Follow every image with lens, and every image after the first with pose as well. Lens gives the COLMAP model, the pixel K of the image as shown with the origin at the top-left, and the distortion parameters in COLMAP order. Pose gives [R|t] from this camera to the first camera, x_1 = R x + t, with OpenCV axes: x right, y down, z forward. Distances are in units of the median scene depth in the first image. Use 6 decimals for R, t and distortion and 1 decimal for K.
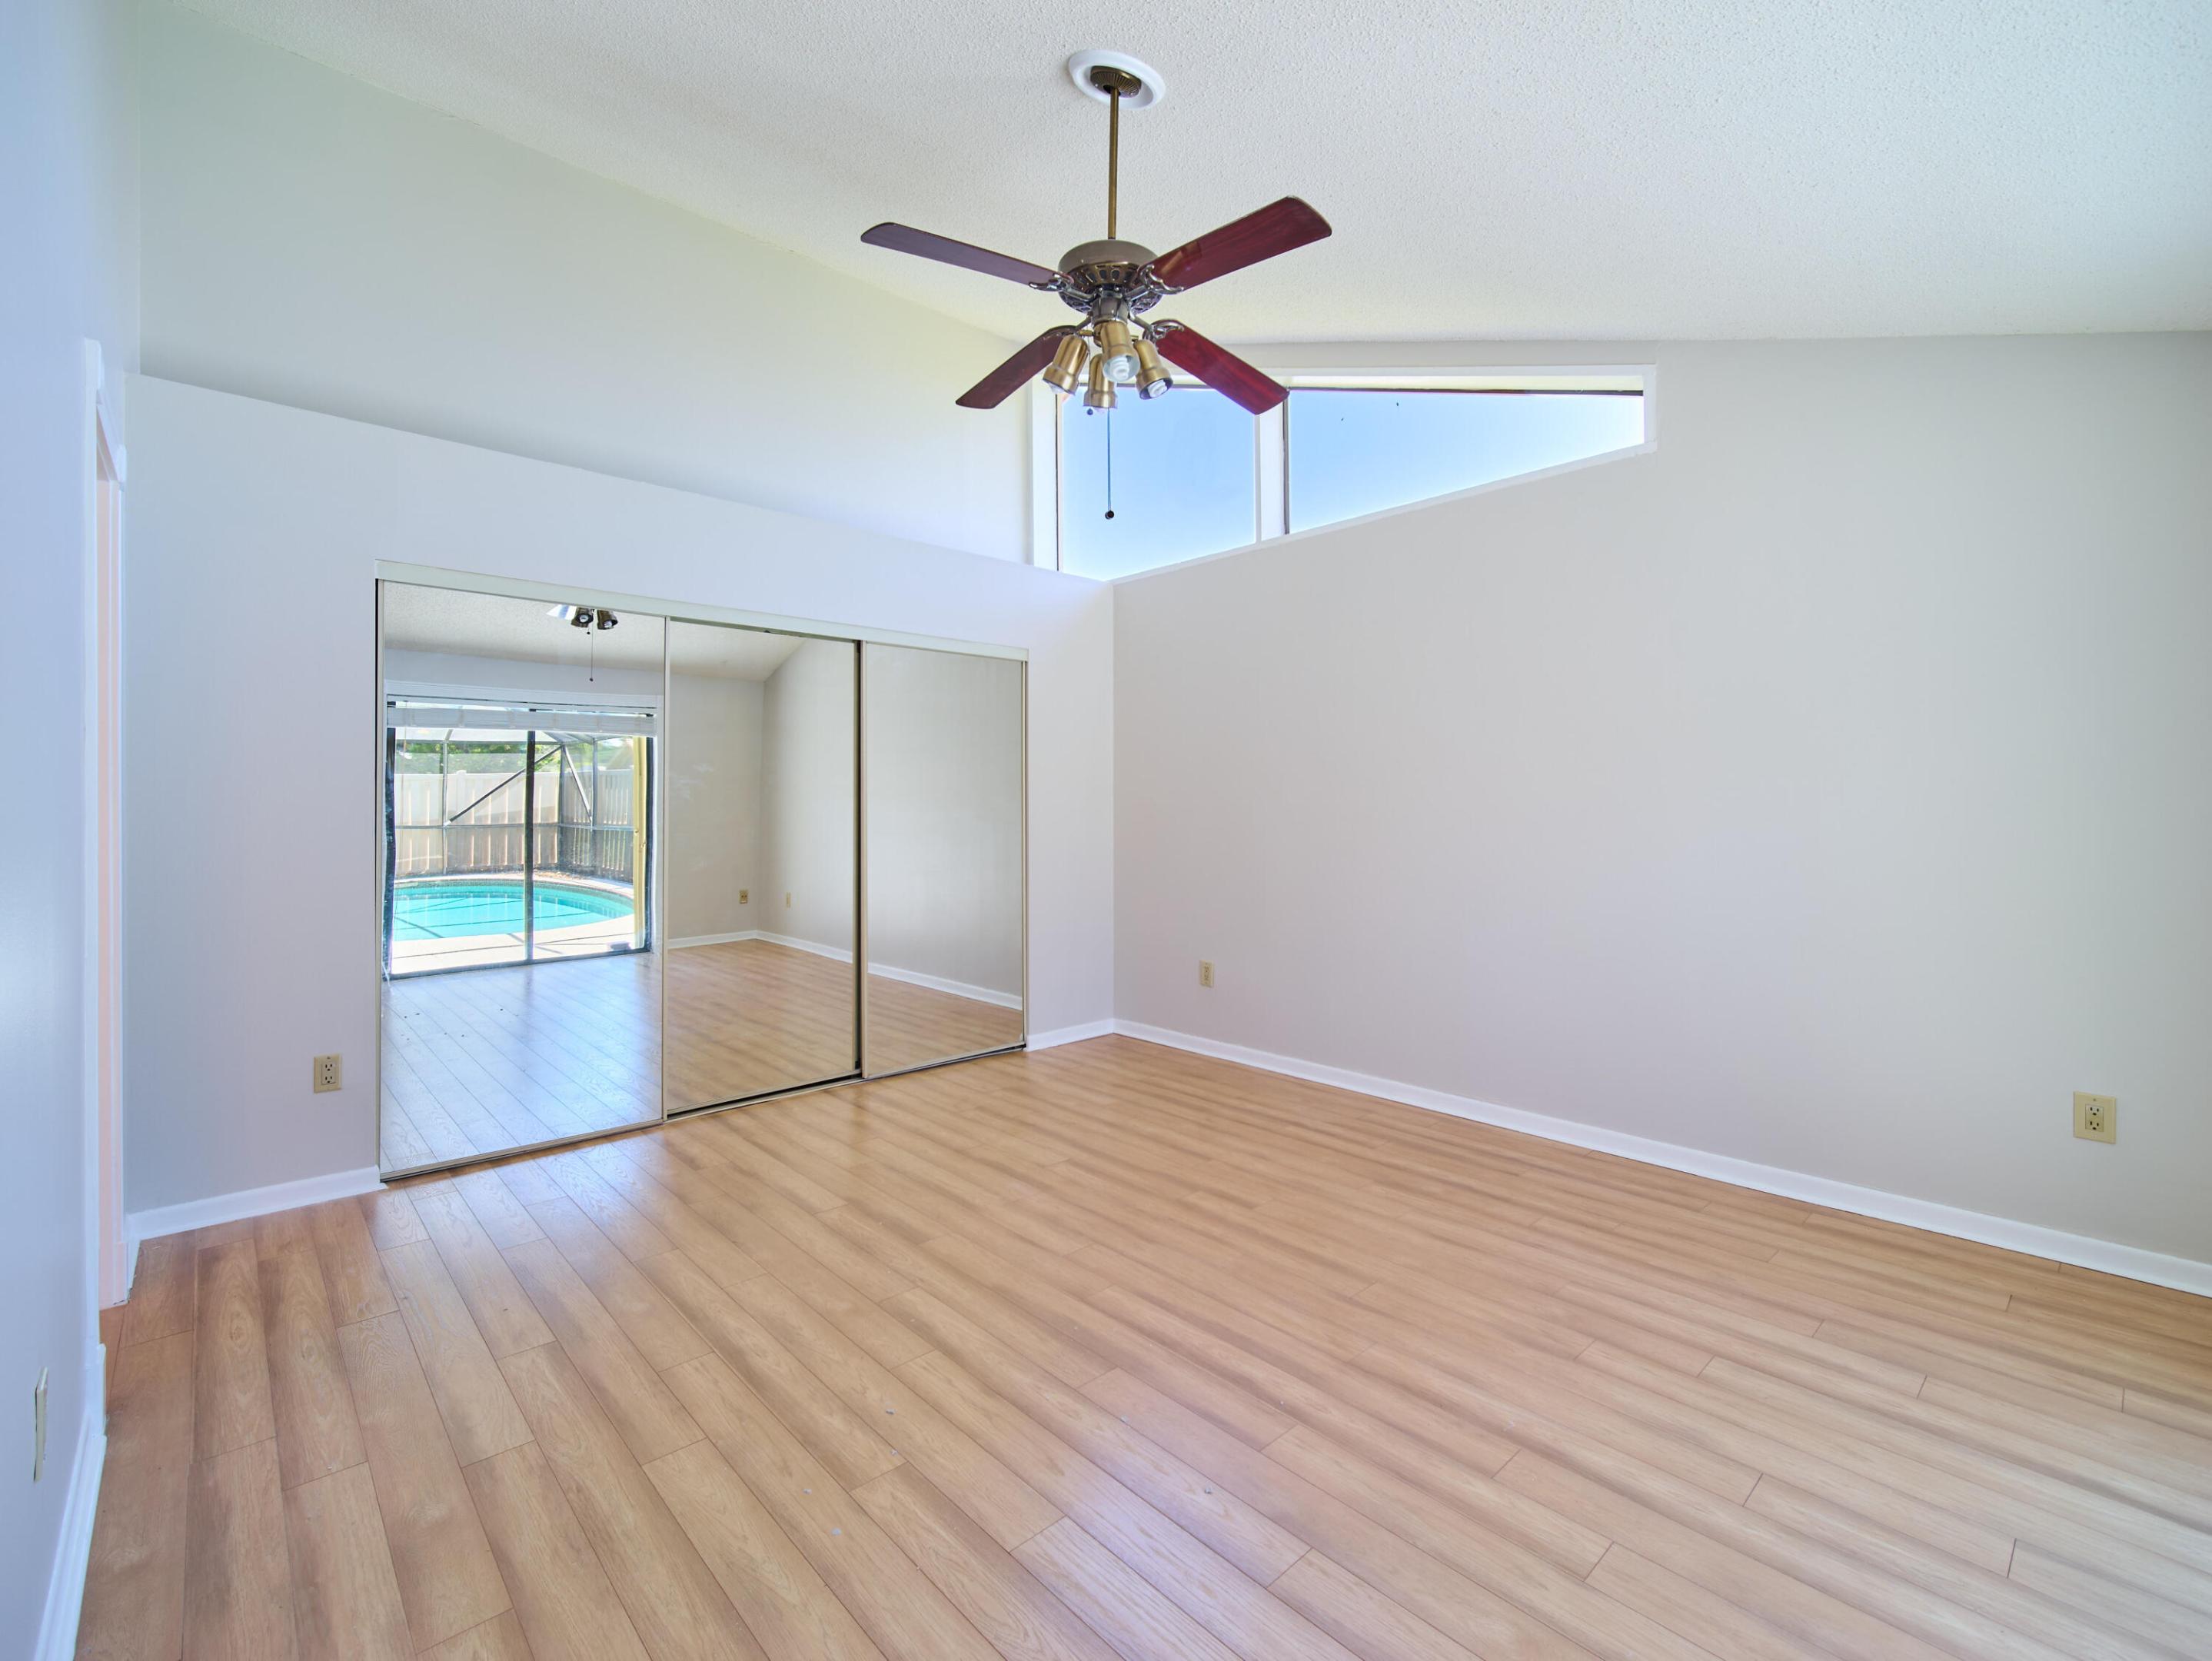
lens RADIAL K [[976.5, 0, 1112.9], [0, 976.5, 832.2], [0, 0, 1]] dist [-0.000711, -0.001363]
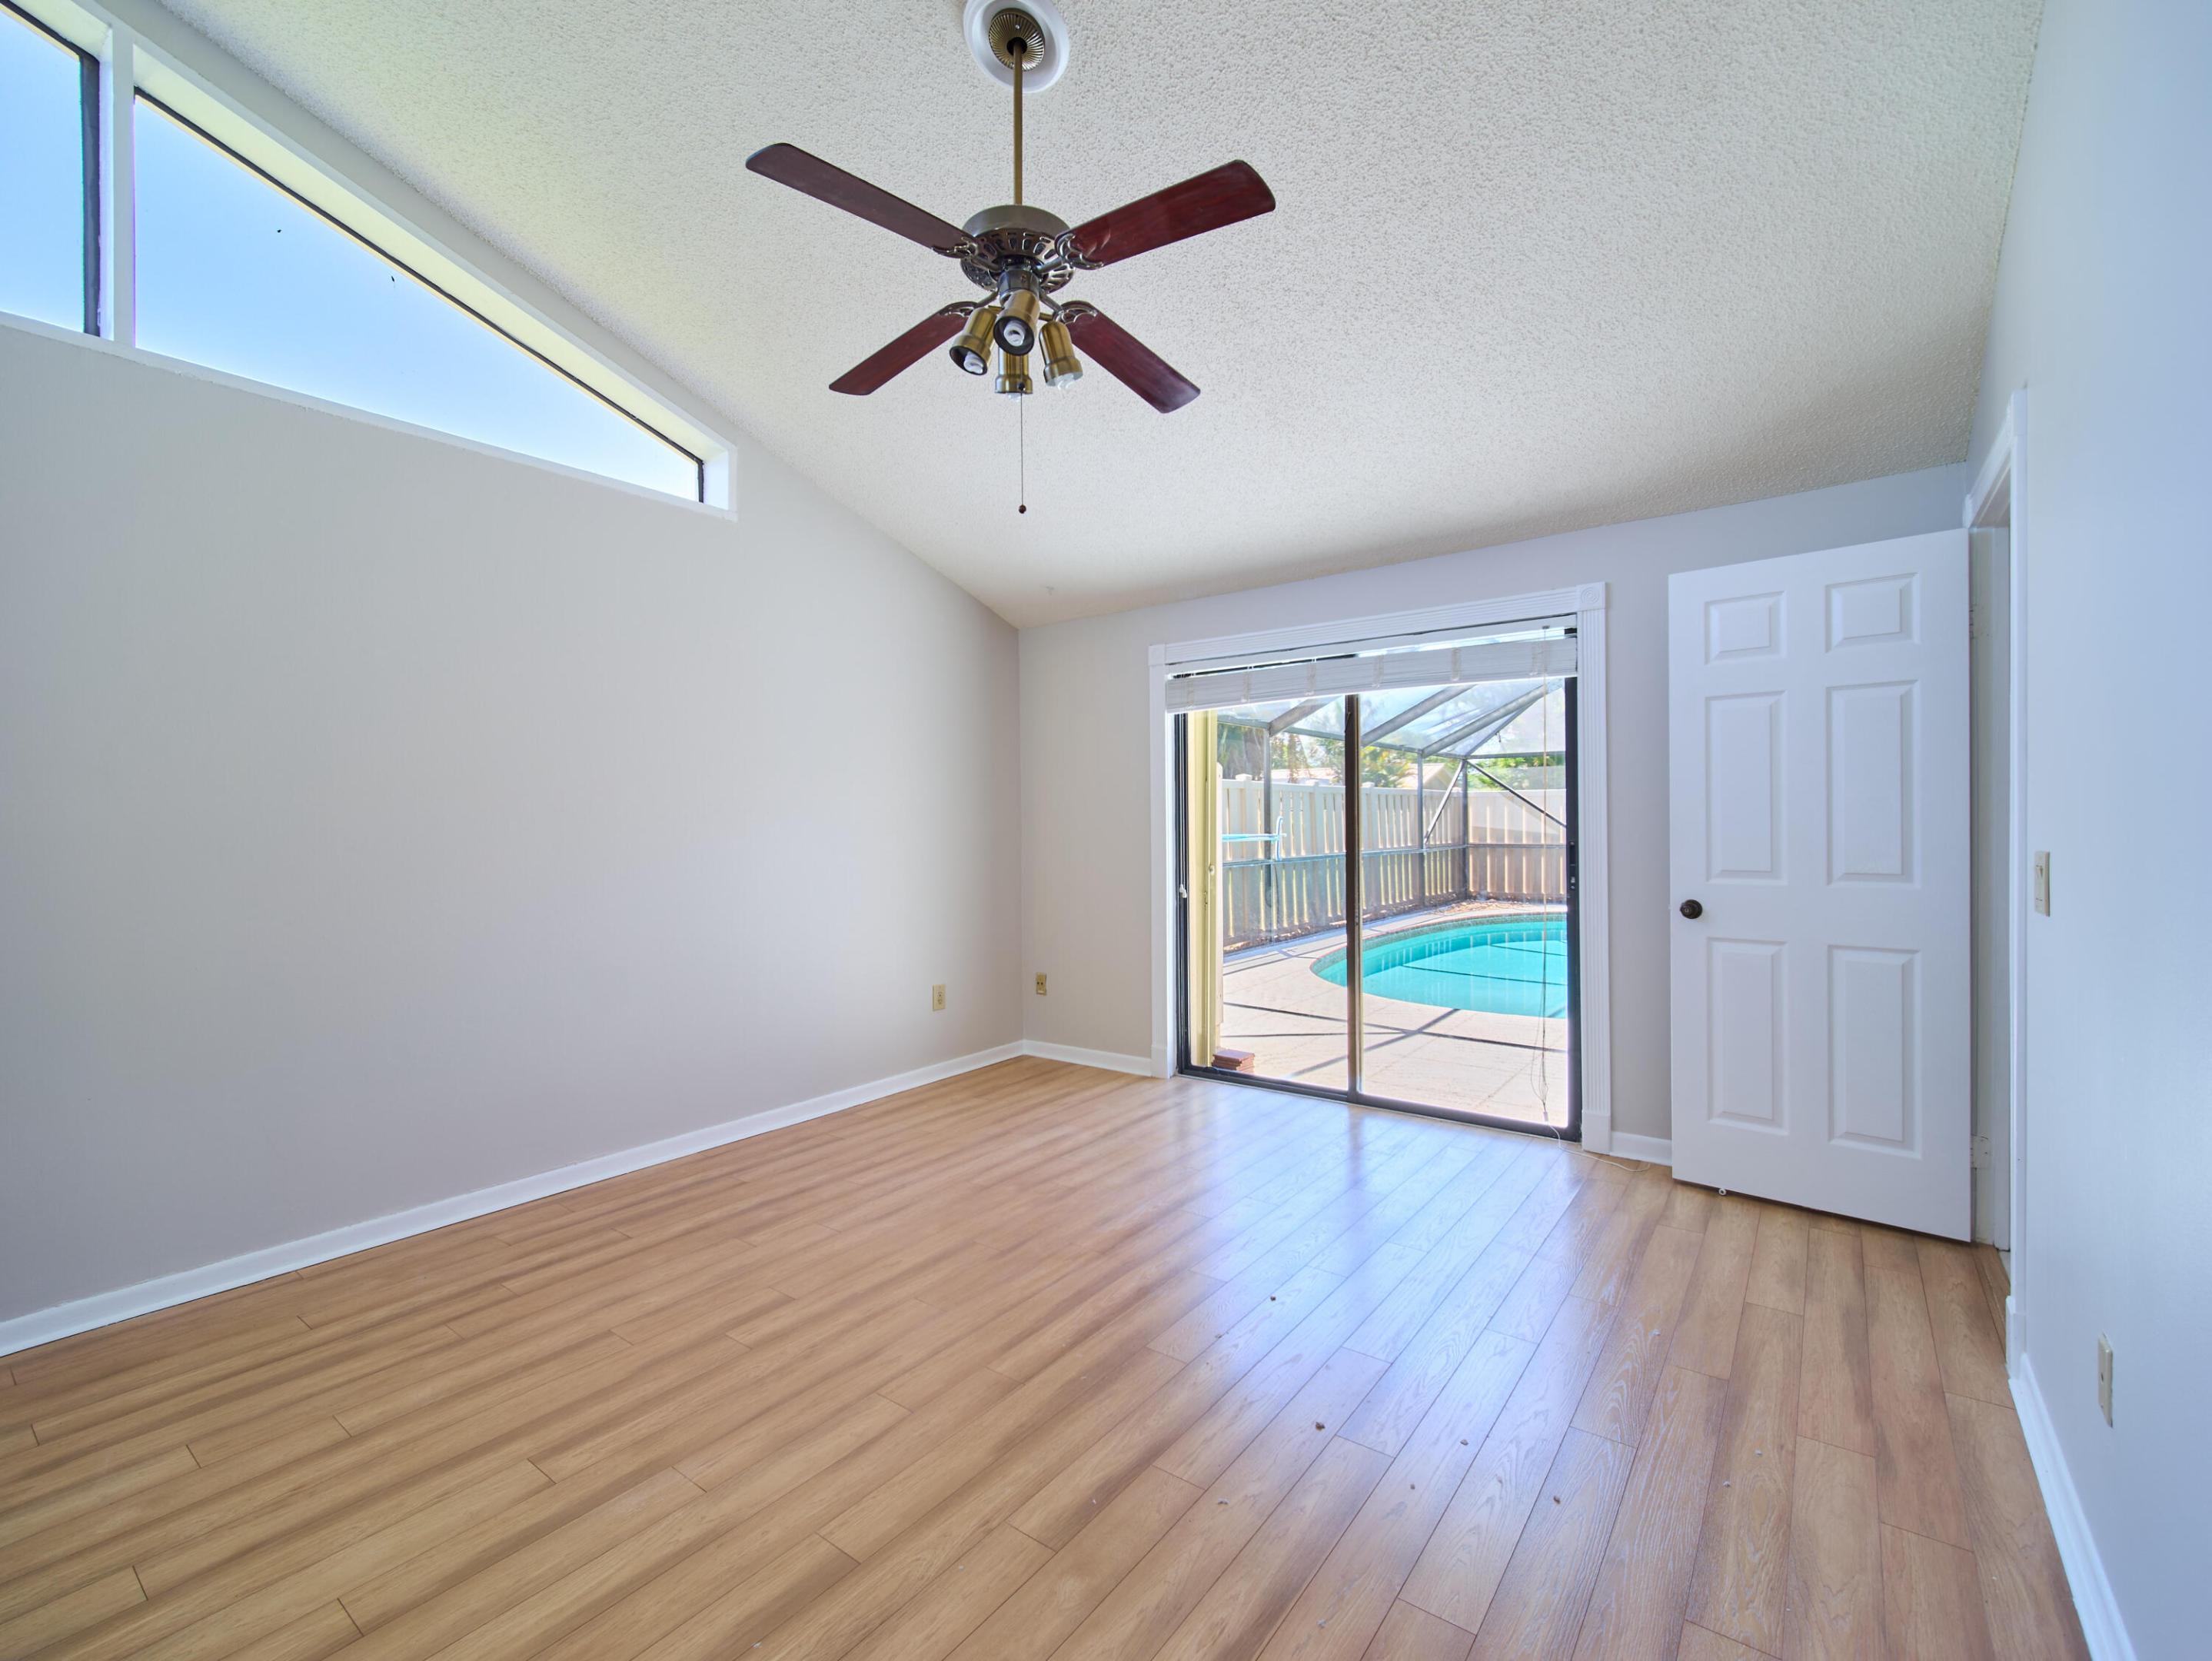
lens RADIAL K [[976.5, 0, 1111.5], [0, 976.5, 823.1], [0, 0, 1]] dist [-0.000711, -0.001363]
pose [[-0.183584, 0.006675, 0.982981, -0.775168], [0.034963, 0.999389, -0.000257, -0.020780], [-0.982382, 0.034321, -0.183705, 0.898334]]
